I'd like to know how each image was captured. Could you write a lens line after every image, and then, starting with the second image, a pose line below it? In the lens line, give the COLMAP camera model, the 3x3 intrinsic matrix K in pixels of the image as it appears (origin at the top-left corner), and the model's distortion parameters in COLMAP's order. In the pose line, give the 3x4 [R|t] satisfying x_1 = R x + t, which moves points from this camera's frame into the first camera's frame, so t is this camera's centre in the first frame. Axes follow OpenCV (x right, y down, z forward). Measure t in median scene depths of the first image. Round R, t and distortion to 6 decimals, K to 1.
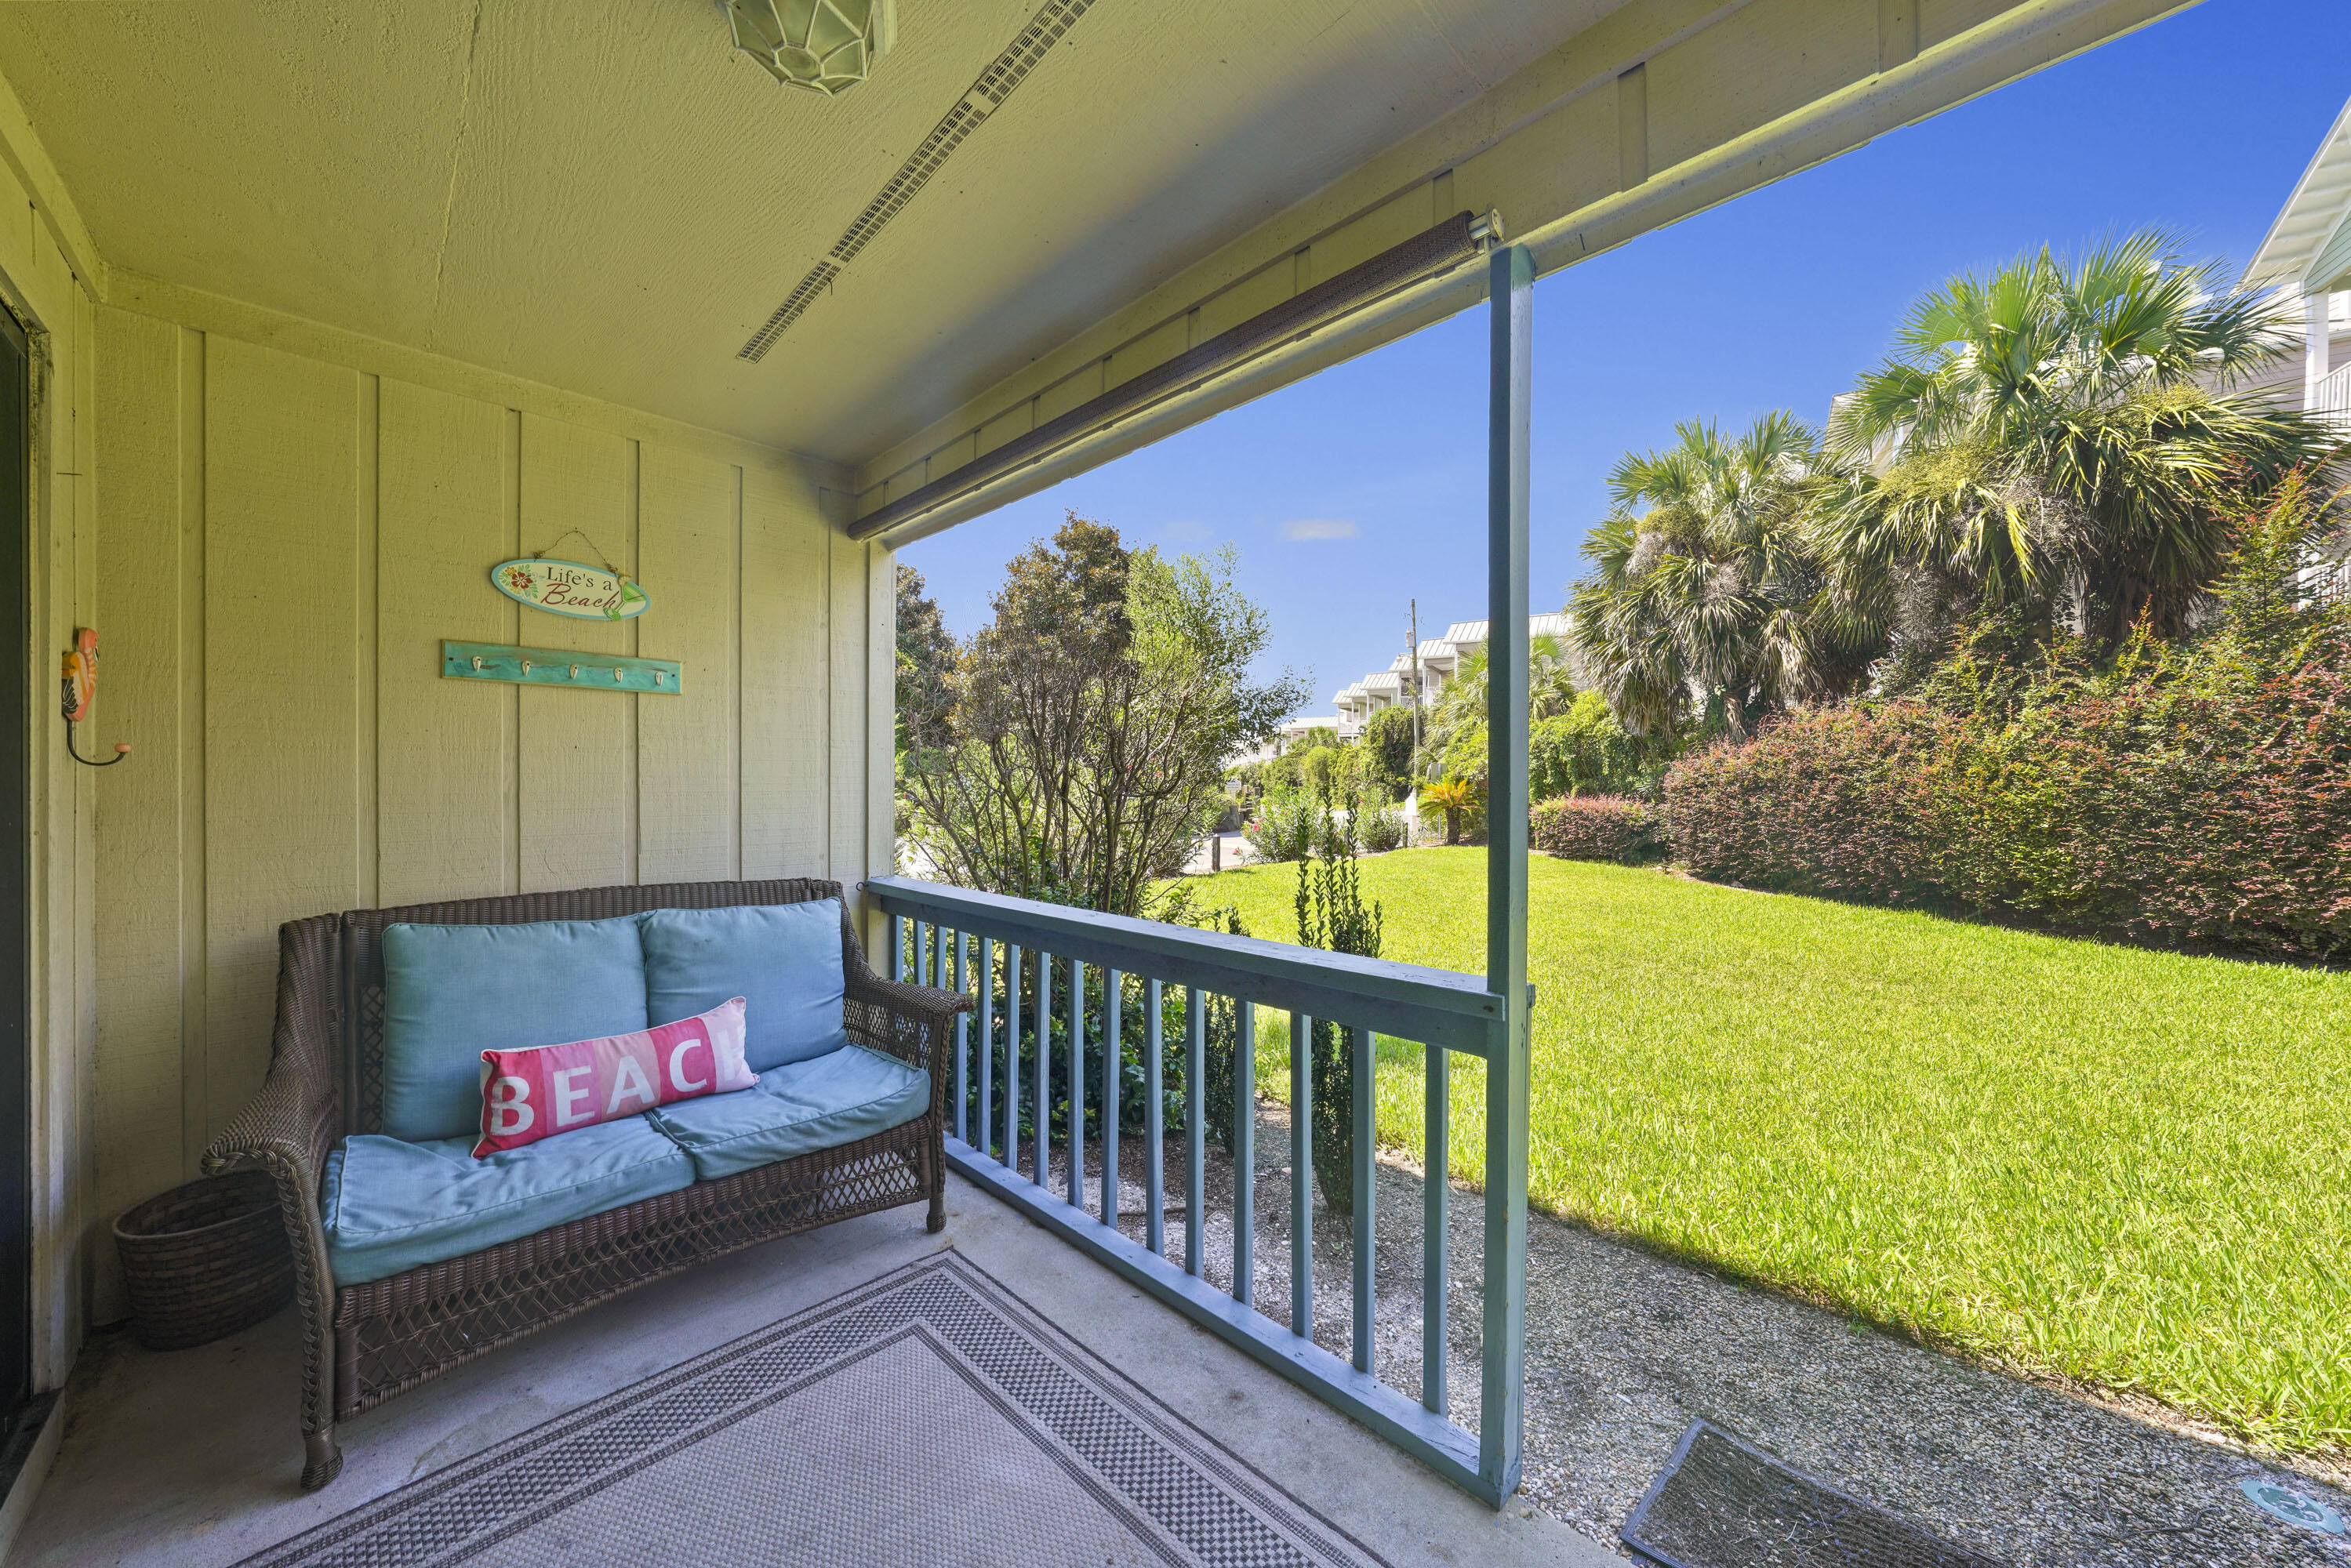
lens RADIAL K [[830.2, 0, 1194.6], [0, 830.2, 790.4], [0, 0, 1]] dist [0.003565, 0.000845]
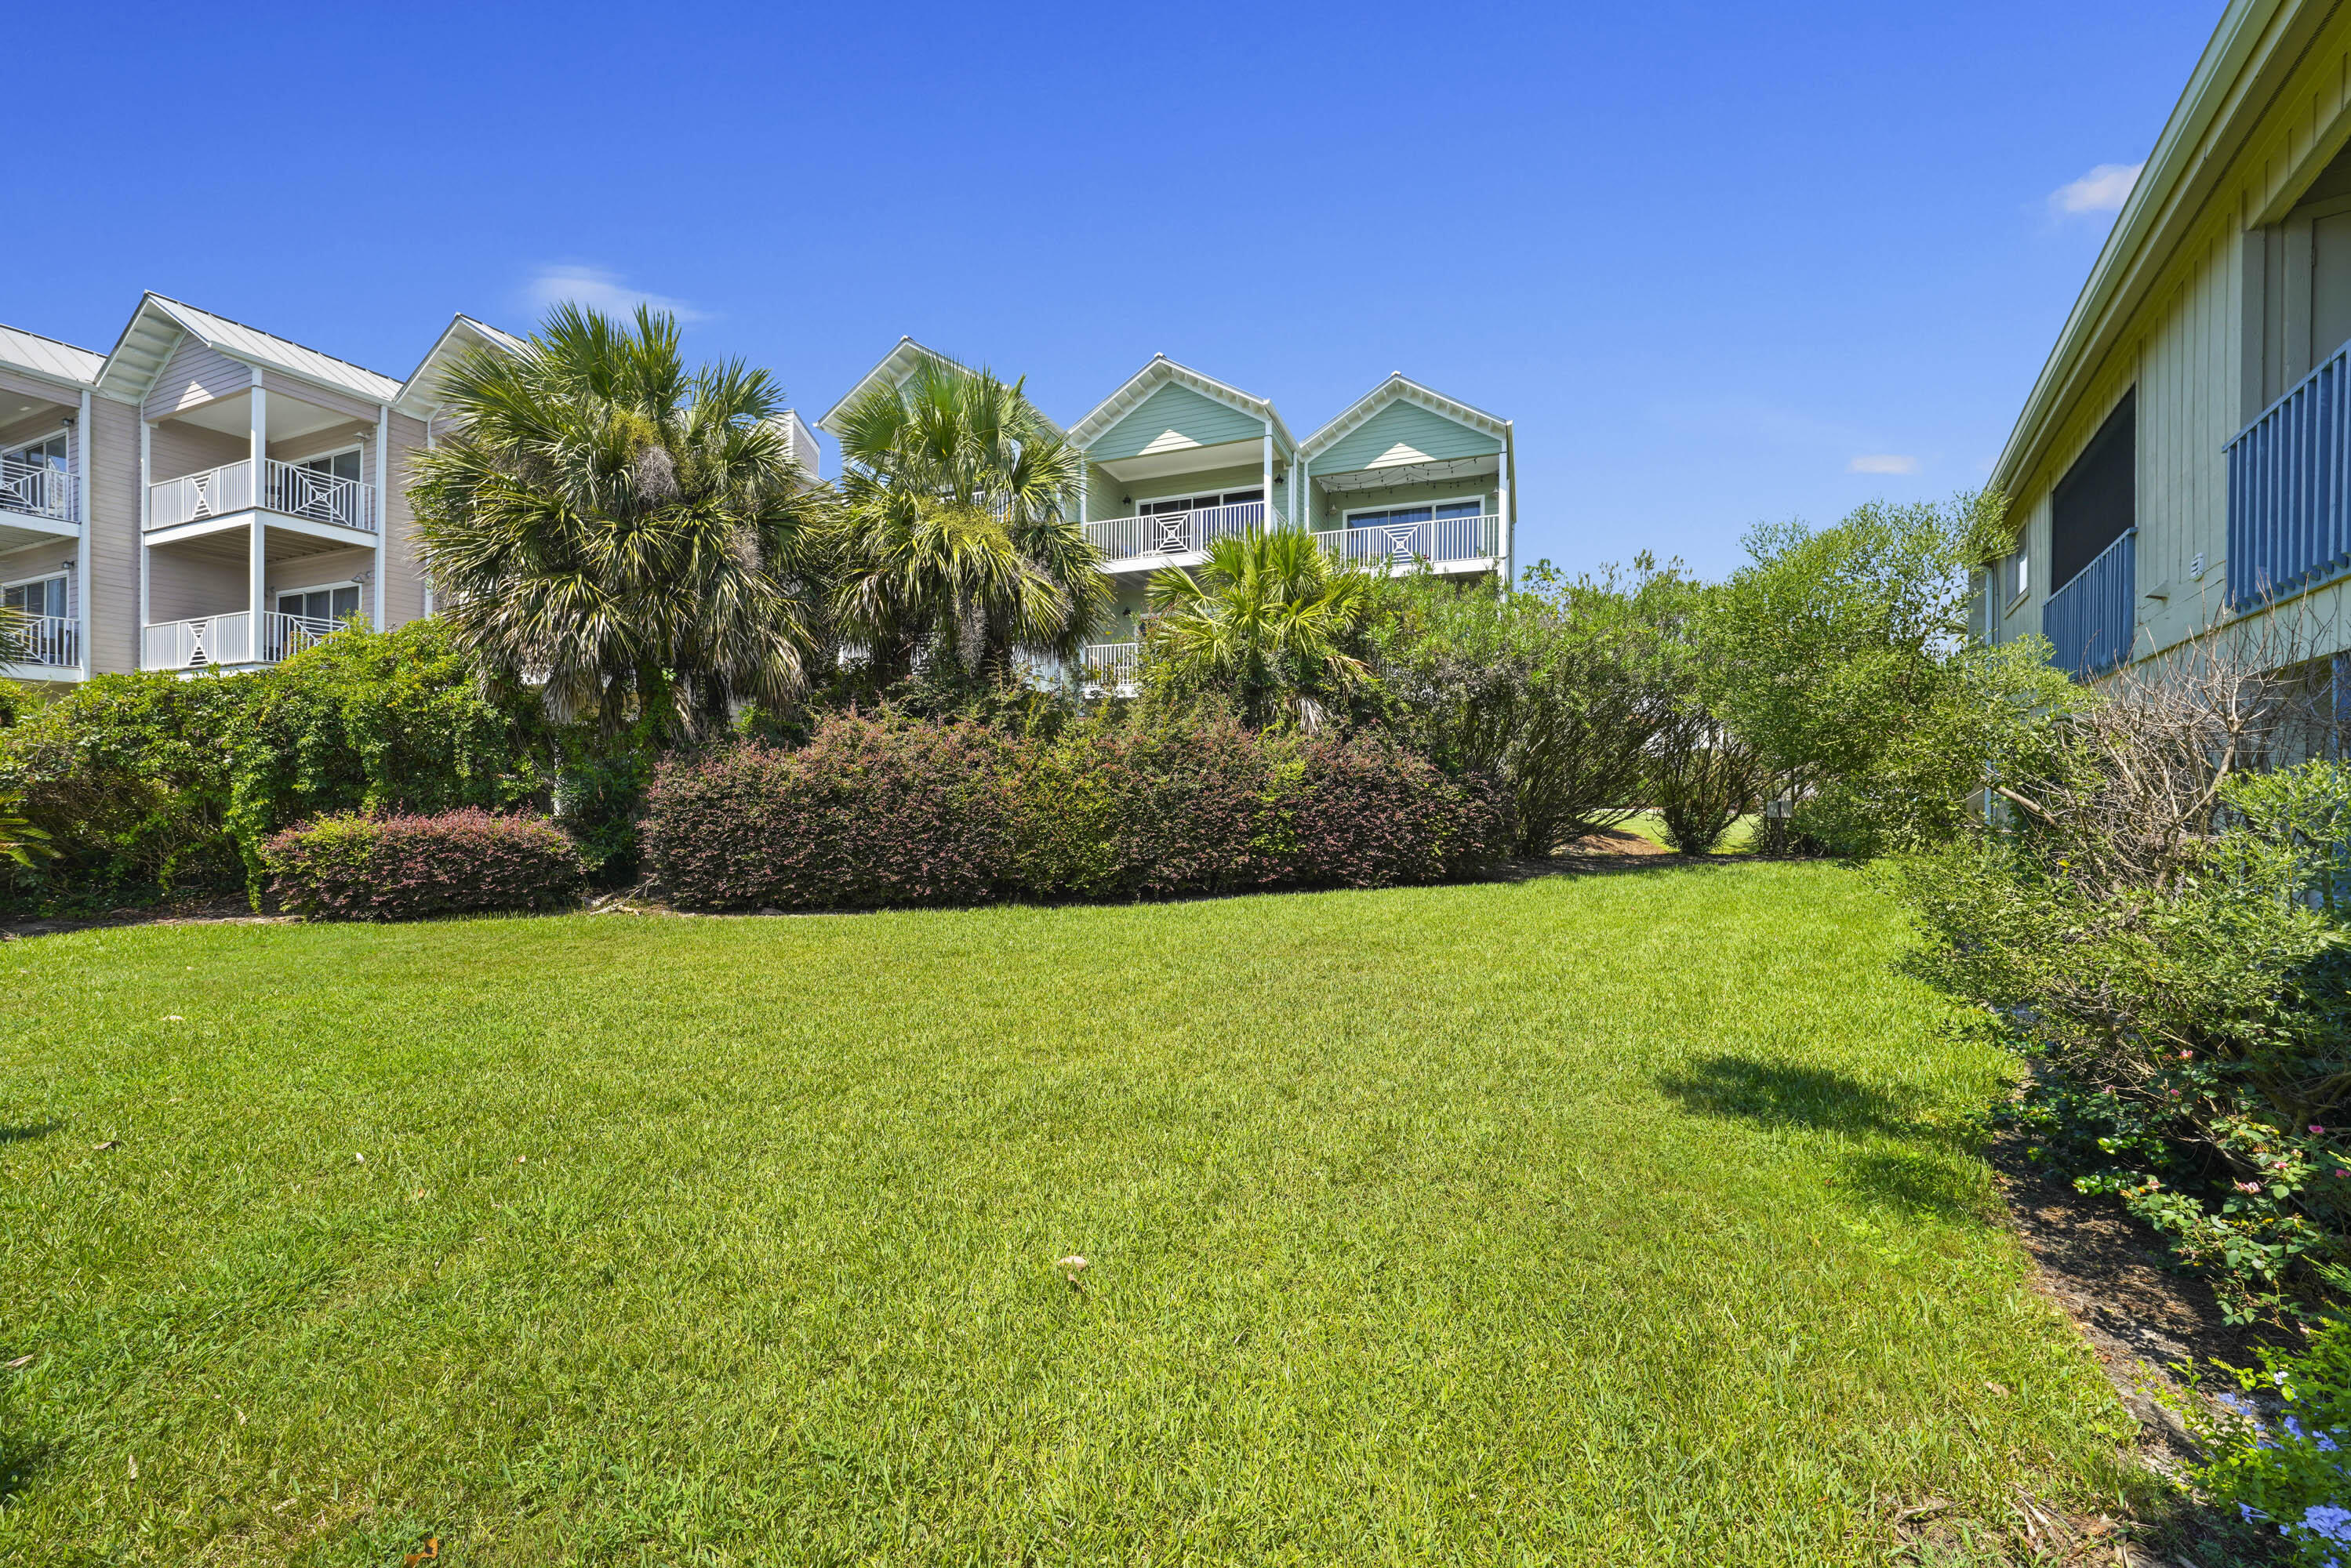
lens RADIAL K [[845.9, 0, 1175.2], [0, 845.9, 790.3], [0, 0, 1]] dist [-0.015356, 0.002715]
pose [[-0.096632, -0.014464, 0.995215, -0.326088], [-0.001012, 0.999895, 0.014433, -0.031882], [-0.995320, 0.000388, -0.096636, 0.888625]]
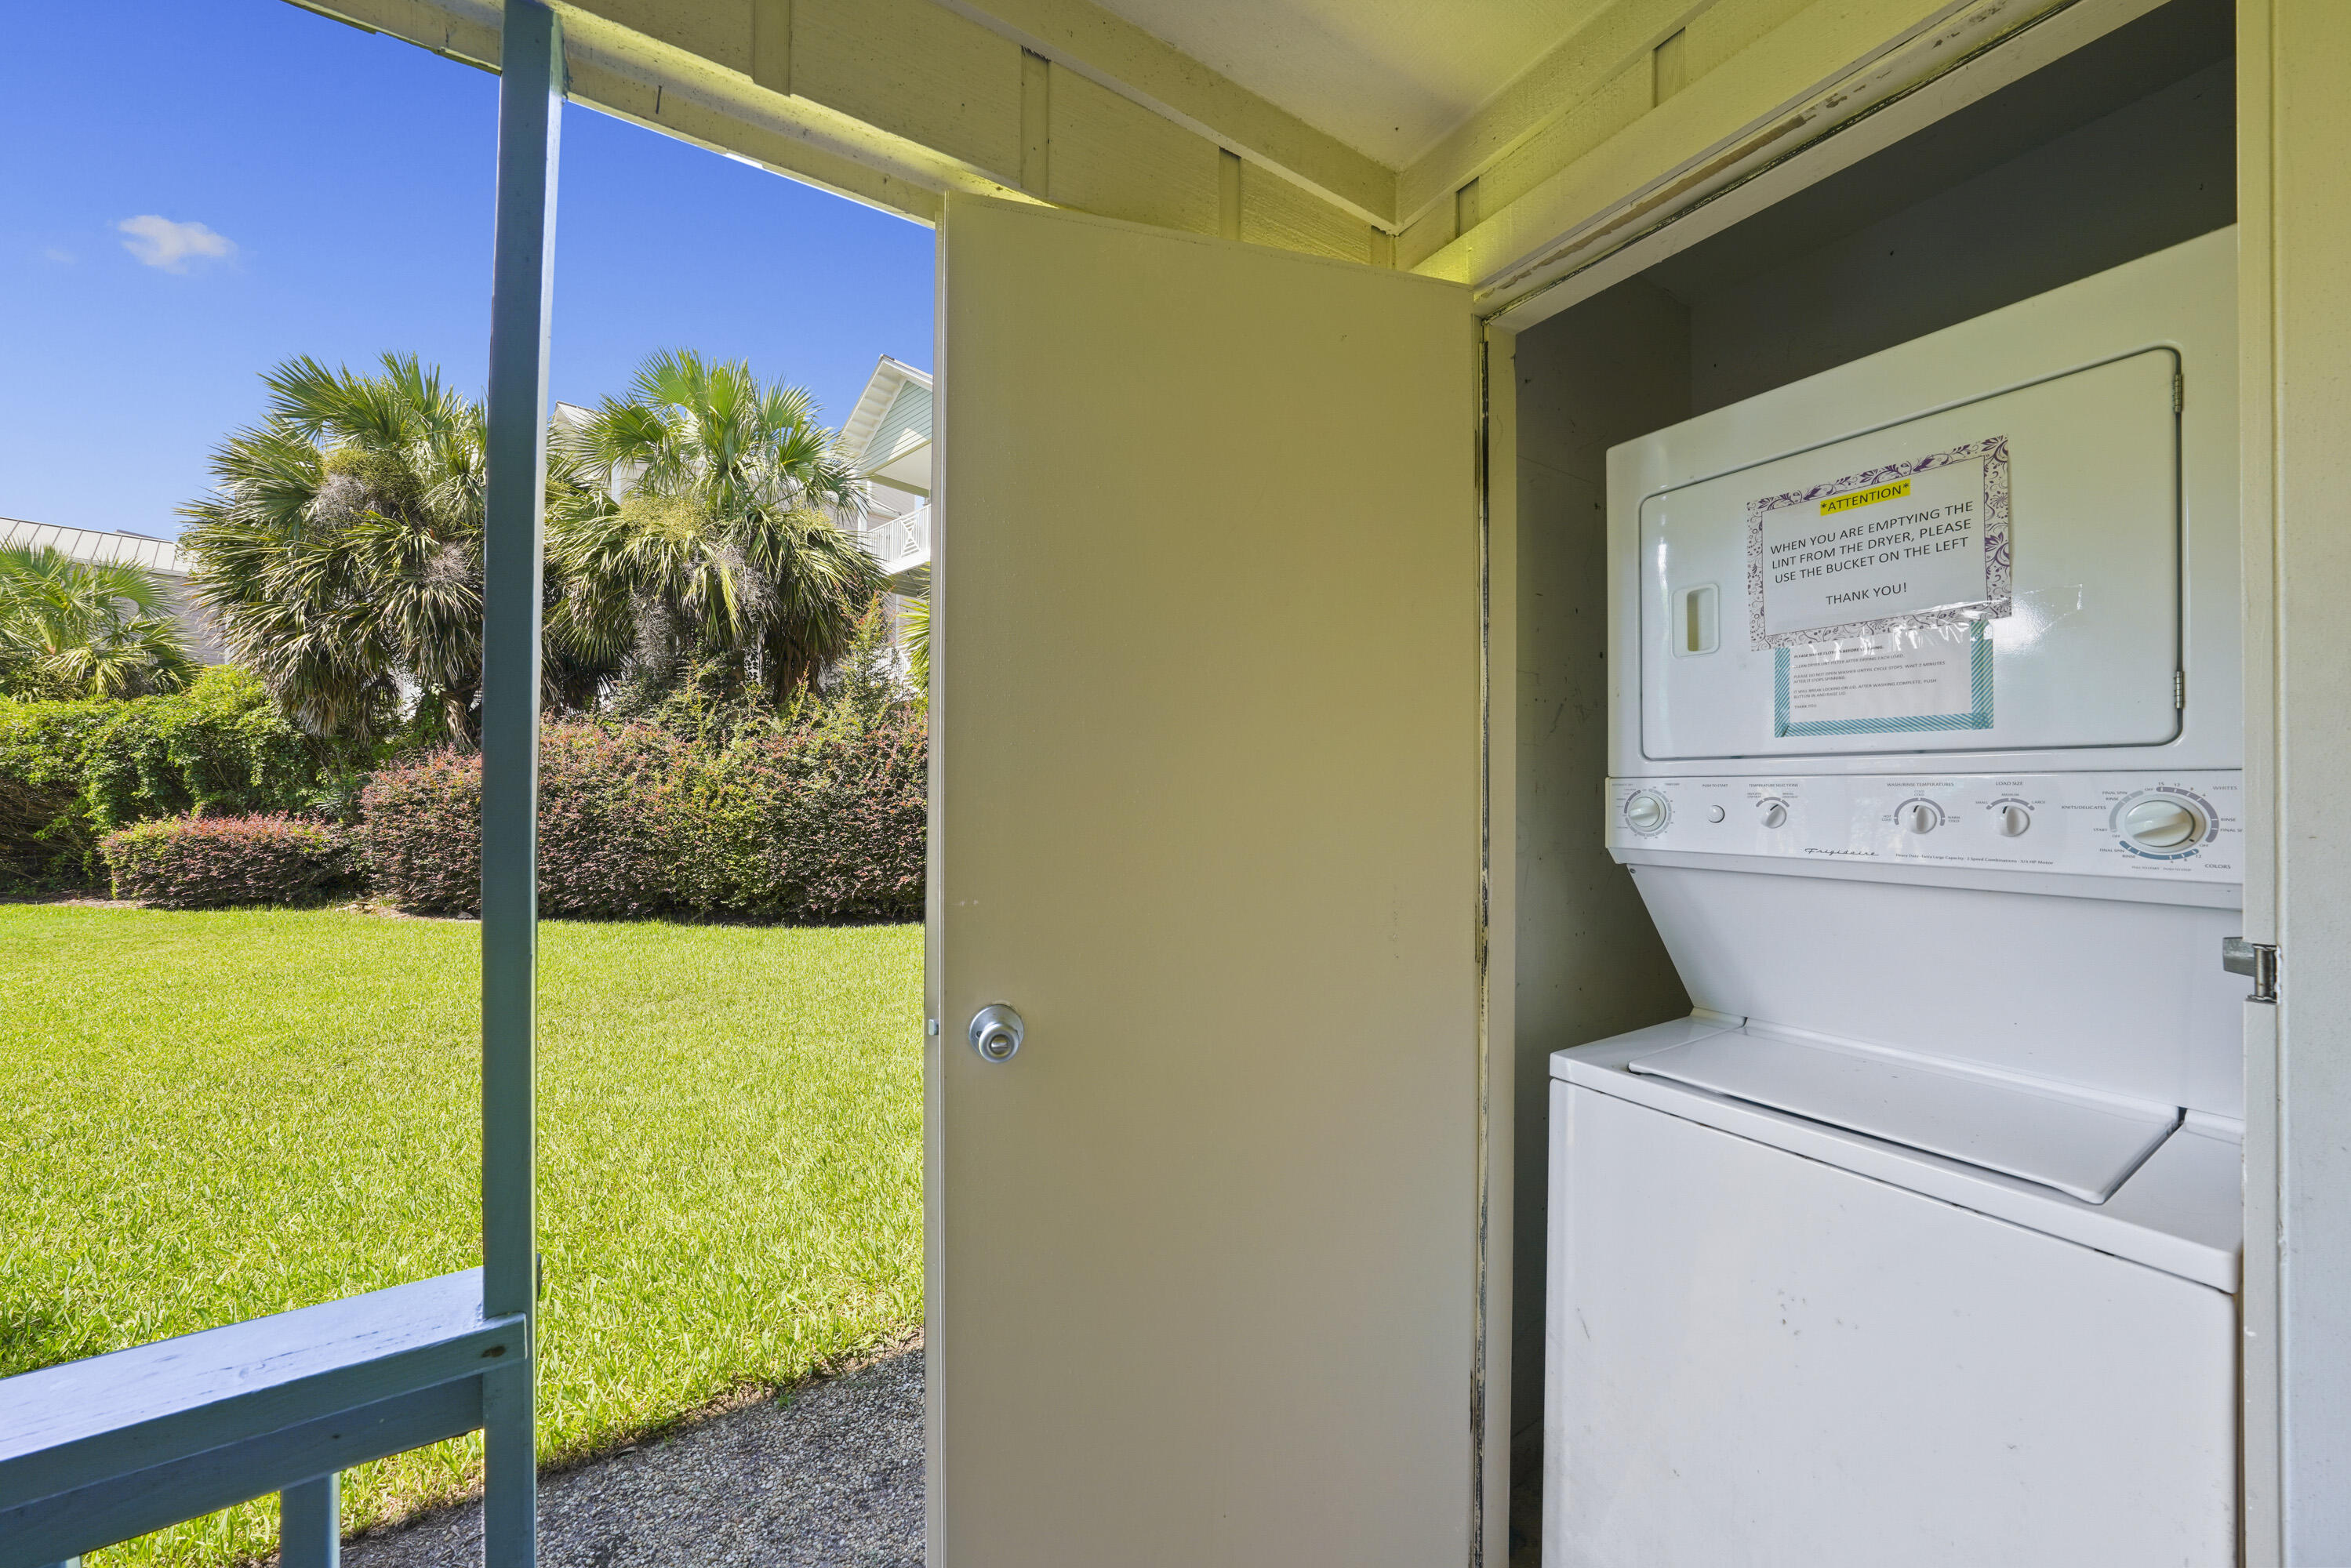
lens RADIAL K [[845.9, 0, 1185.2], [0, 845.9, 795.6], [0, 0, 1]] dist [-0.015356, 0.002715]
pose [[0.249655, -0.003486, 0.968329, -0.010712], [0.002867, 0.999992, 0.002861, -0.017271], [-0.968331, 0.002062, 0.249663, 0.067407]]
